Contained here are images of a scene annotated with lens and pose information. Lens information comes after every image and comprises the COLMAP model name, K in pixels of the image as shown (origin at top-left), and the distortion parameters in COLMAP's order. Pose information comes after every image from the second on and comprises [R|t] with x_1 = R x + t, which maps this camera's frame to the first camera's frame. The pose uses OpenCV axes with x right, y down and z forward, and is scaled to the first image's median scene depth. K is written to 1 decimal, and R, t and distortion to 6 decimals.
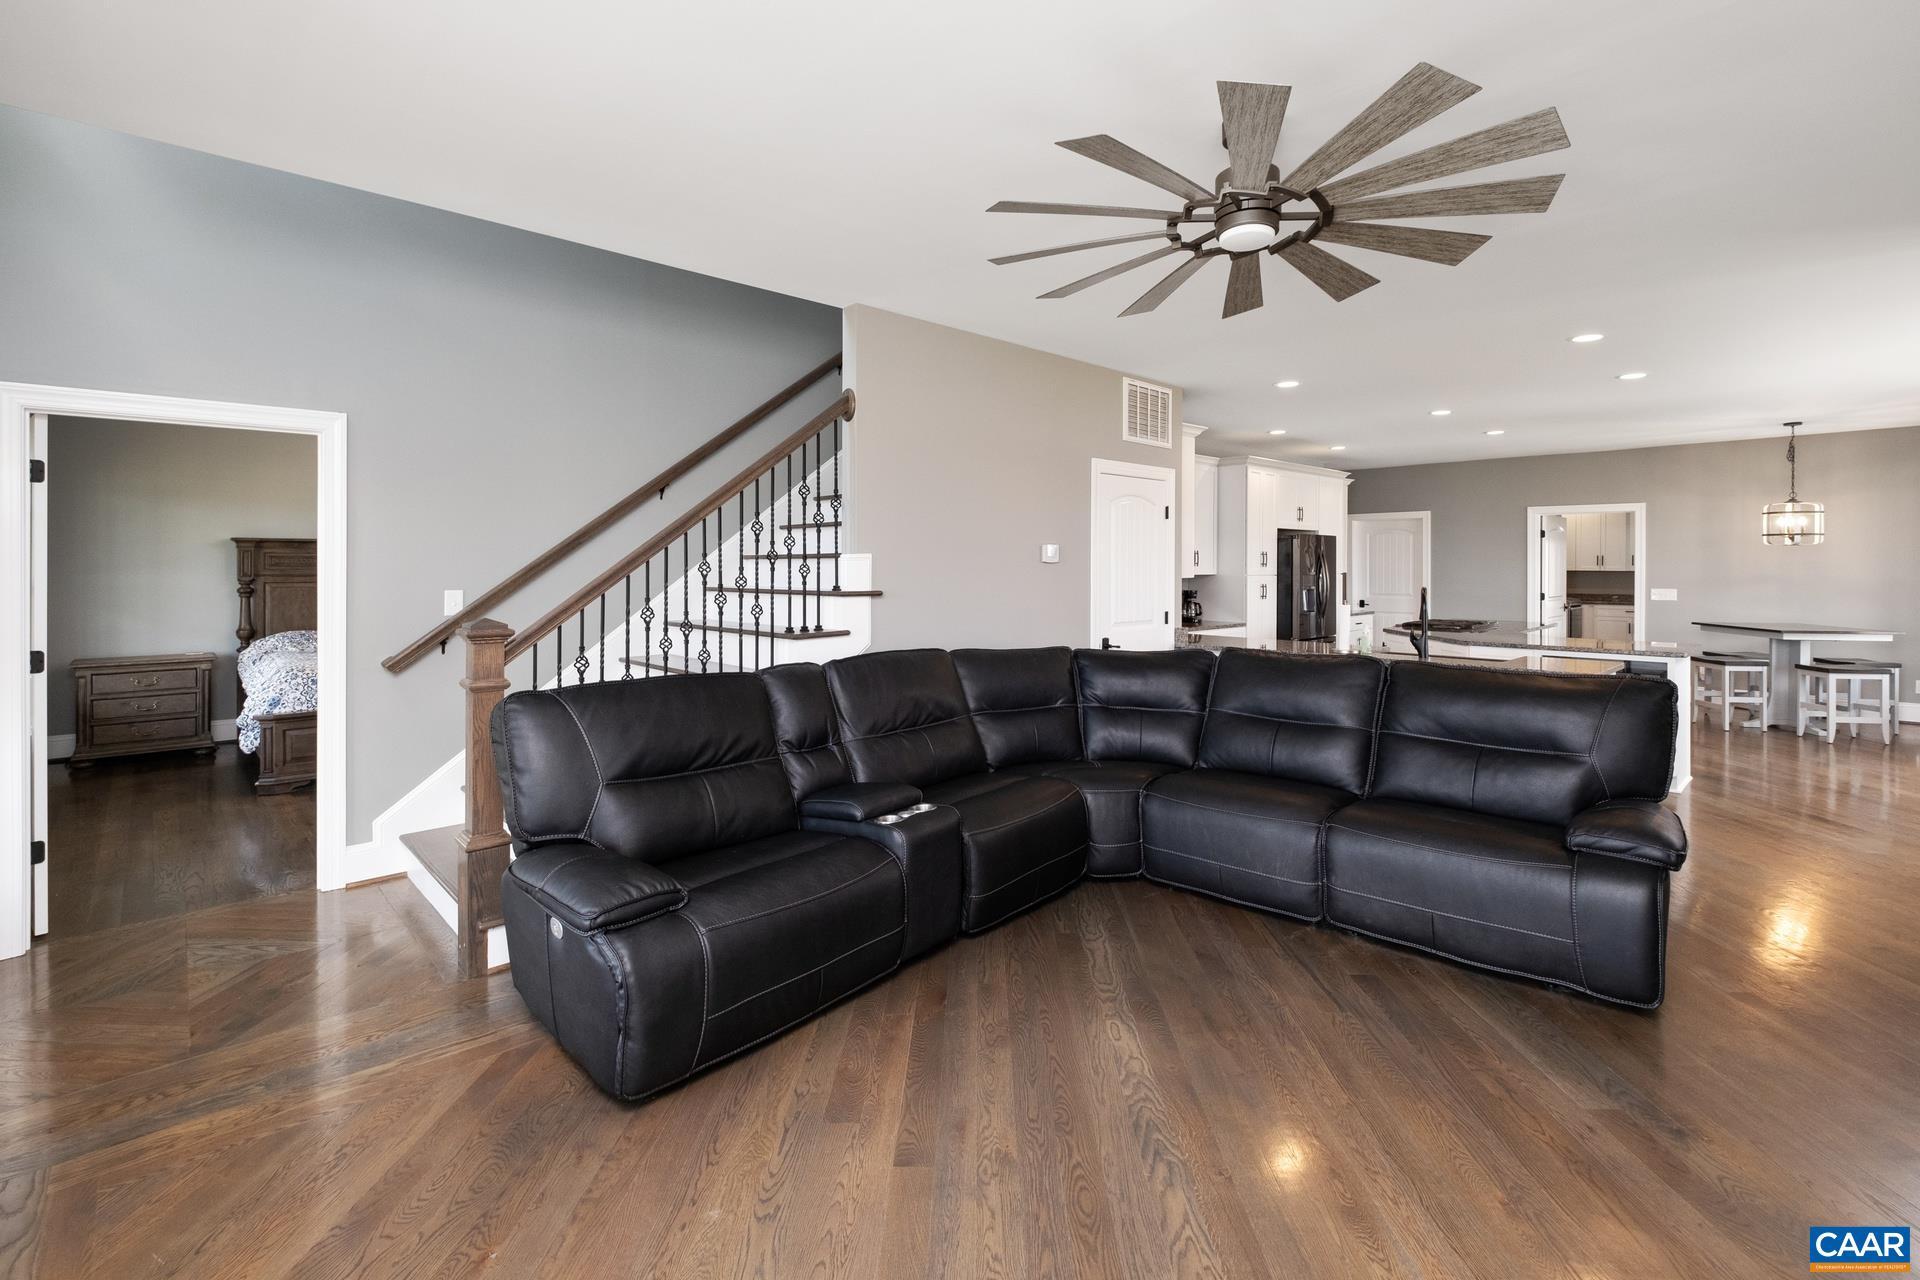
lens RADIAL K [[868.0, 0, 952.0], [0, 868.0, 575.4], [0, 0, 1]] dist [-0.000912, -0.000439]
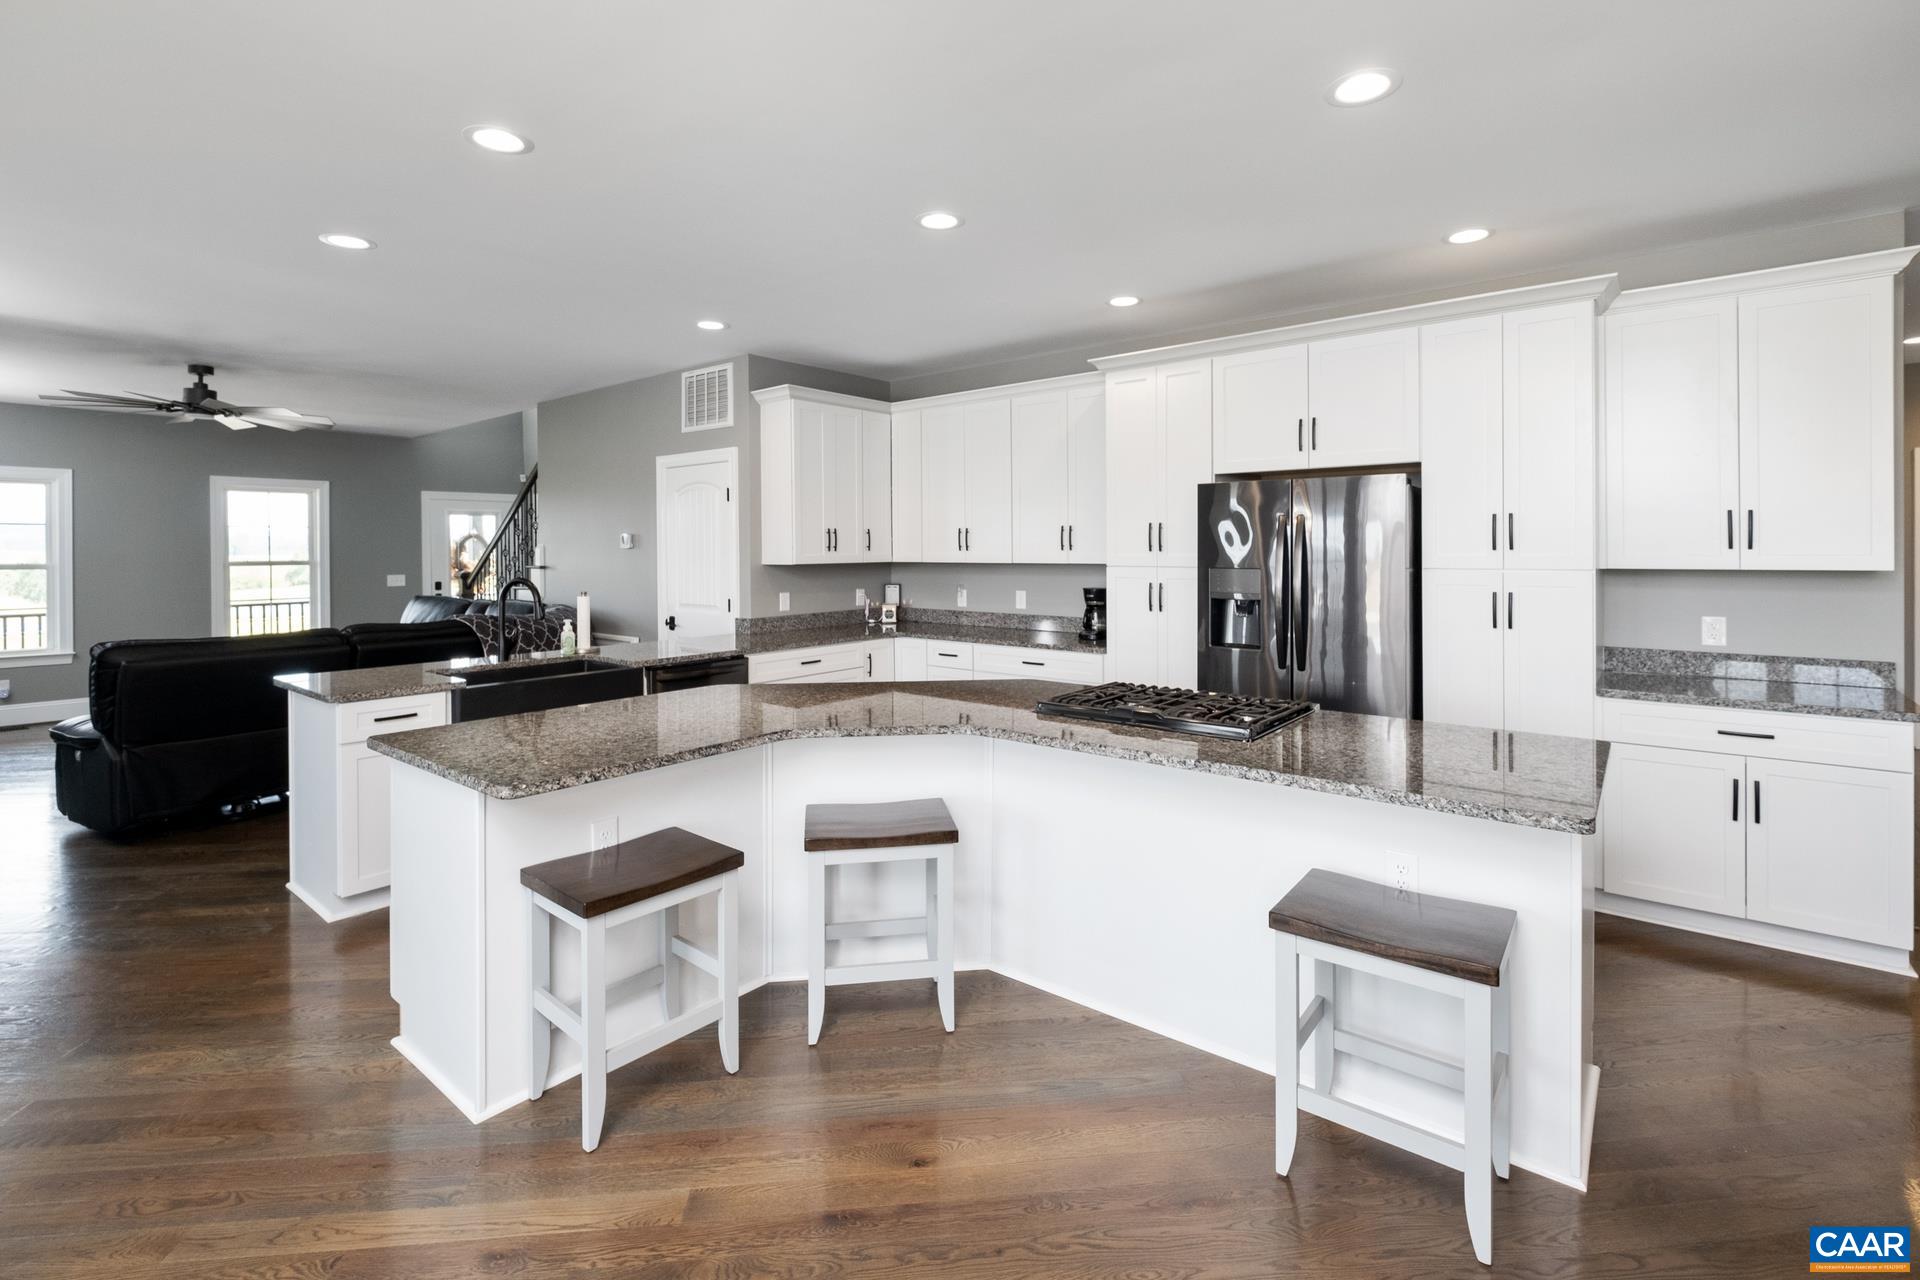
lens RADIAL K [[848.5, 0, 955.4], [0, 848.5, 555.8], [0, 0, 1]] dist [0.000872, -0.000055]
pose [[0.140642, 0.006685, -0.990038, 2.226500], [-0.007055, 0.999959, 0.005749, -0.023385], [0.990035, 0.006177, 0.140683, 2.068726]]
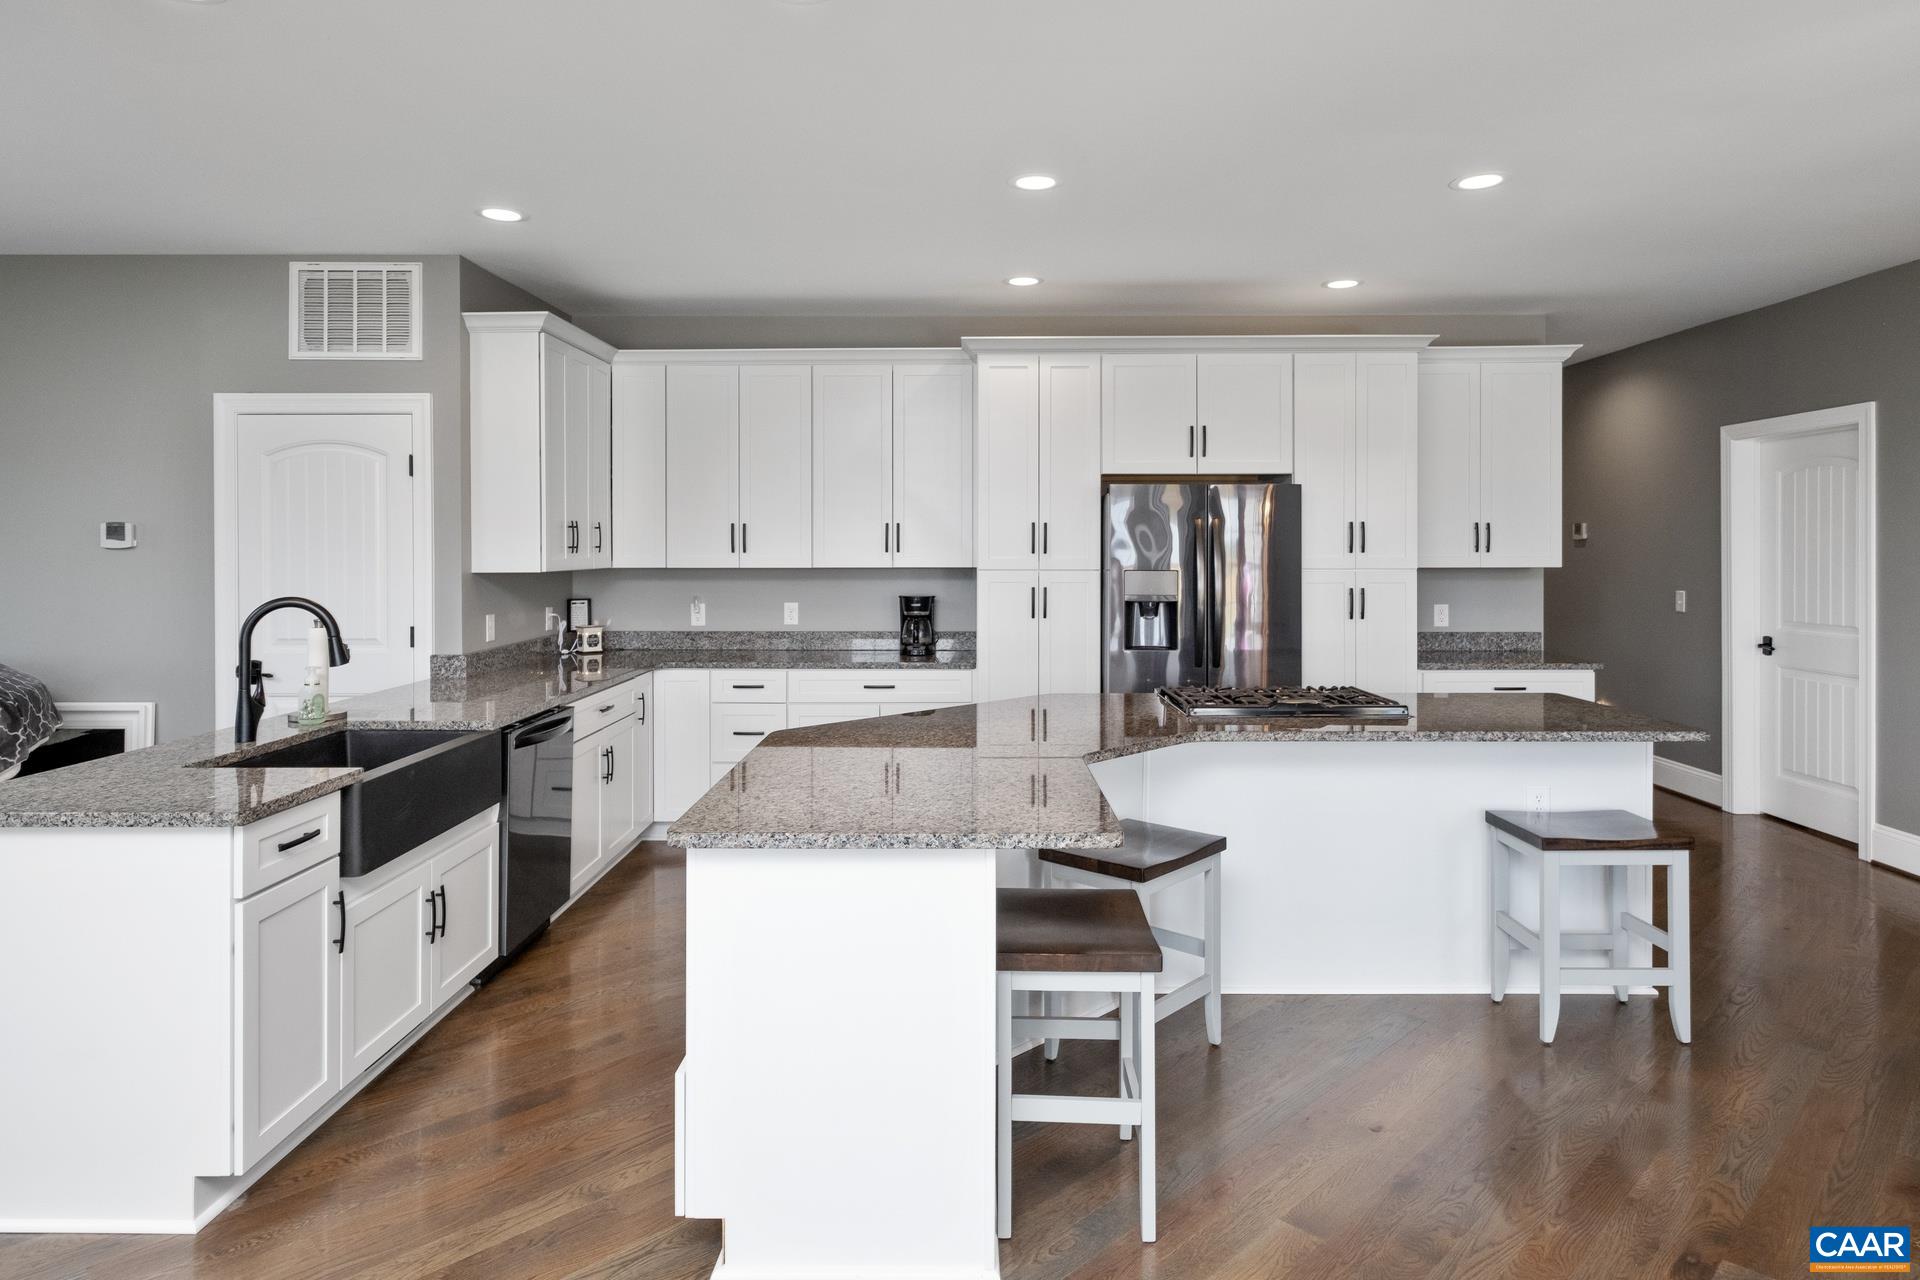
lens RADIAL K [[1110.1, 0, 961.2], [0, 1110.1, 551.8], [0, 0, 1]] dist [0.002391, -0.000134]
pose [[0.720682, 0.001542, -0.693264, 1.986108], [-0.006560, 0.999968, -0.004596, -0.018963], [0.693234, 0.007860, 0.720669, 1.307143]]
